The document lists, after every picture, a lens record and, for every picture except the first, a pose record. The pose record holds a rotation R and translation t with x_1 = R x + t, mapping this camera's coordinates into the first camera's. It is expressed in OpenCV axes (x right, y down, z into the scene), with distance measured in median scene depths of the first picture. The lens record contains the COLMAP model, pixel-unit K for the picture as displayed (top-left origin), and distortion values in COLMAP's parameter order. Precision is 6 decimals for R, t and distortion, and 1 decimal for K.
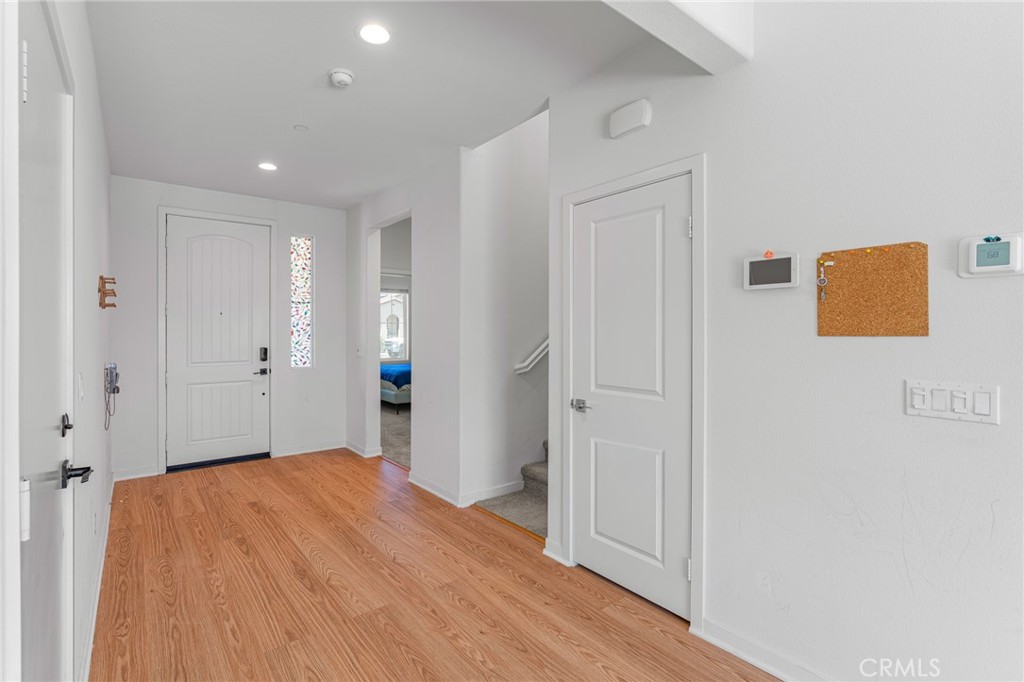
lens RADIAL K [[472.0, 0, 481.6], [0, 472.0, 330.4], [0, 0, 1]] dist [0.000199, 0.001260]
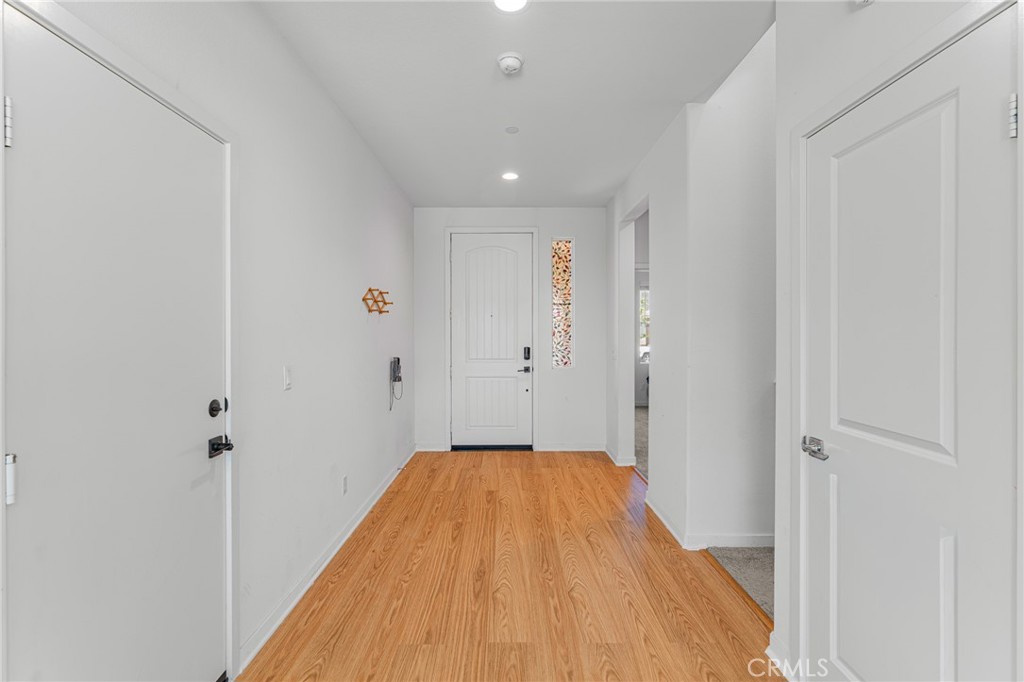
lens RADIAL K [[461.0, 0, 514.3], [0, 461.0, 333.9], [0, 0, 1]] dist [-0.002276, 0.001021]
pose [[0.808603, 0.002871, -0.588348, 0.197678], [0.000442, 0.999985, 0.005487, 0.000548], [0.588355, -0.004697, 0.808589, 0.204835]]
